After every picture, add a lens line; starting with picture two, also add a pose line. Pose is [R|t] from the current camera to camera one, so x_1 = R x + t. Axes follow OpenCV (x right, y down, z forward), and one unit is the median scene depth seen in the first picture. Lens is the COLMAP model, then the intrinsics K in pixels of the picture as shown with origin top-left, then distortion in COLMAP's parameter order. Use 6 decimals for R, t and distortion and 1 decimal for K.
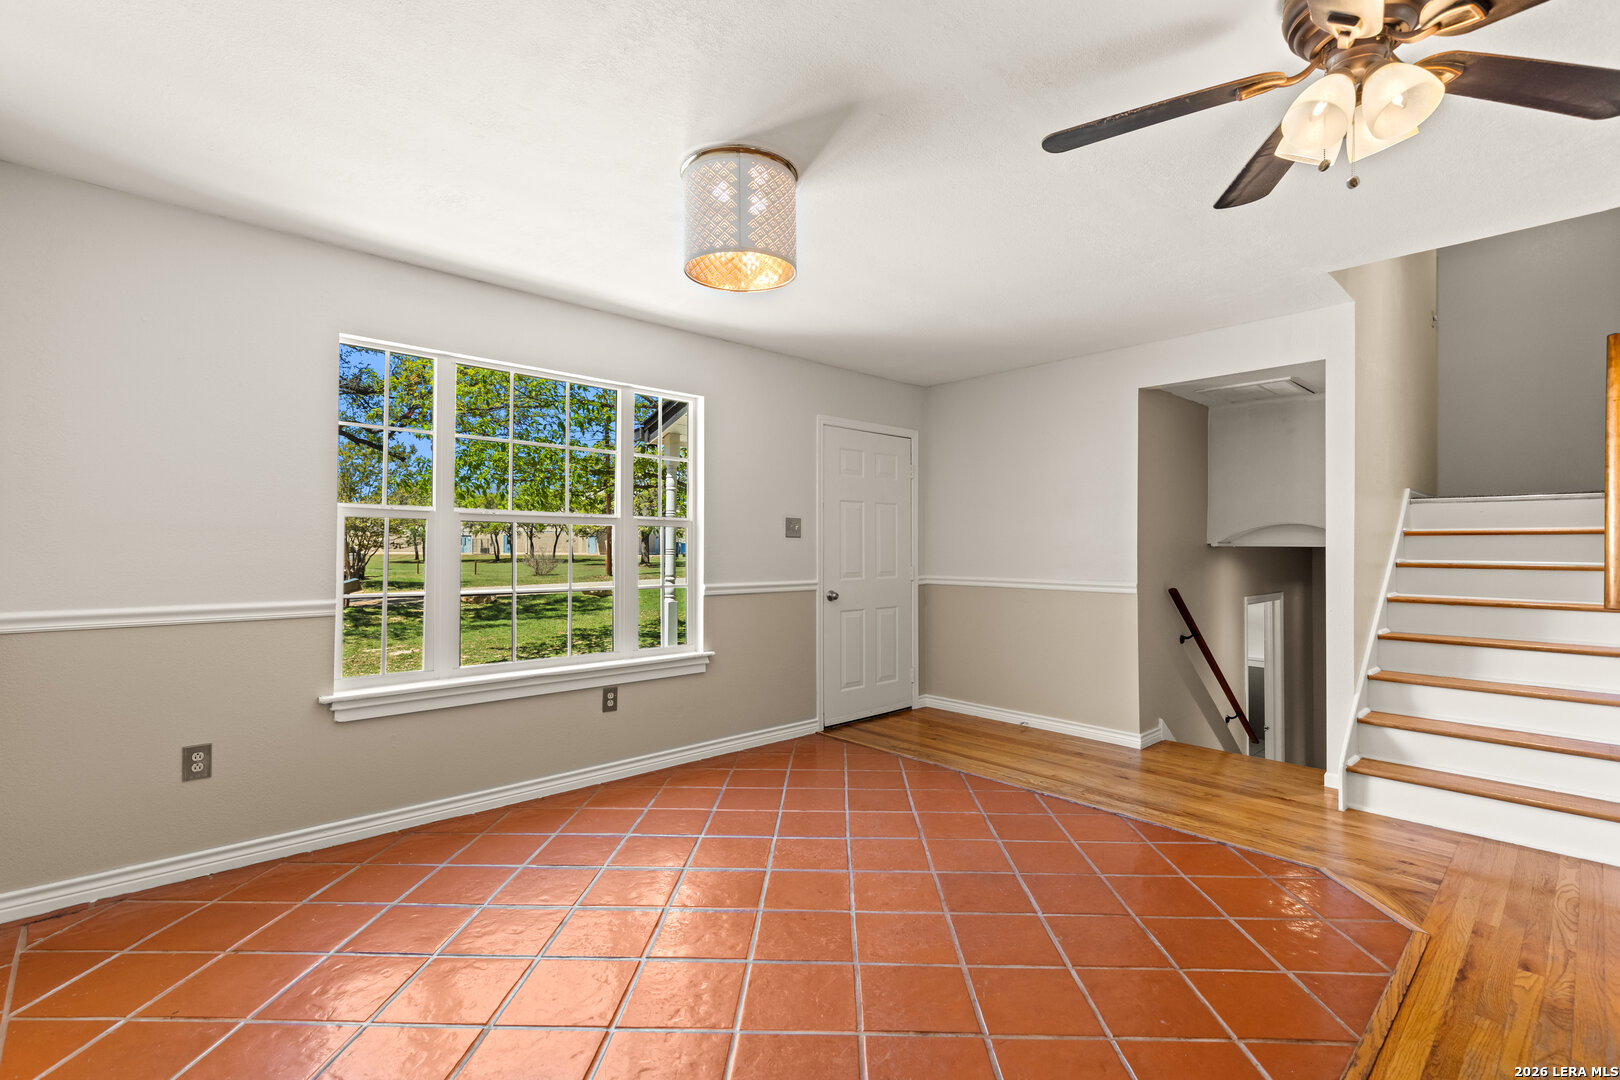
lens RADIAL K [[734.3, 0, 809.0], [0, 734.3, 541.5], [0, 0, 1]] dist [0.008438, -0.001374]
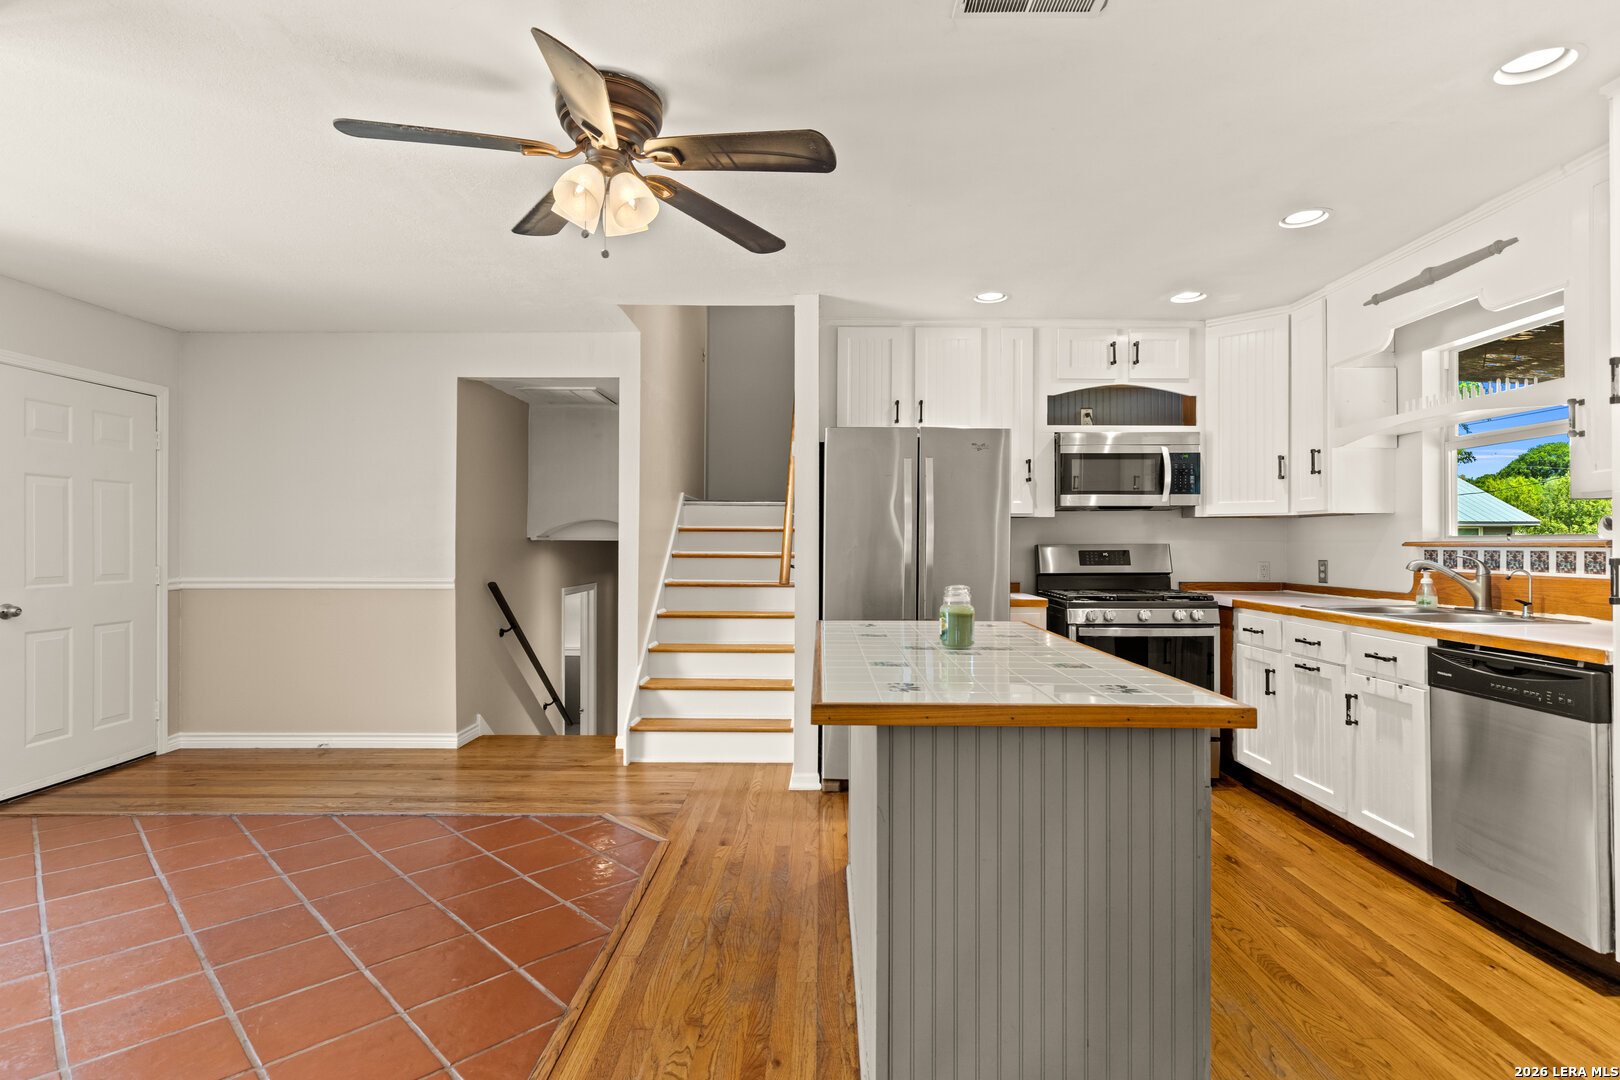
lens RADIAL K [[832.1, 0, 835.2], [0, 832.1, 538.1], [0, 0, 1]] dist [0.003836, 0.001169]
pose [[0.679821, 0.002842, 0.733373, -0.022934], [-0.005838, 0.999982, 0.001536, -0.000716], [-0.733355, -0.005326, 0.679825, -0.140530]]
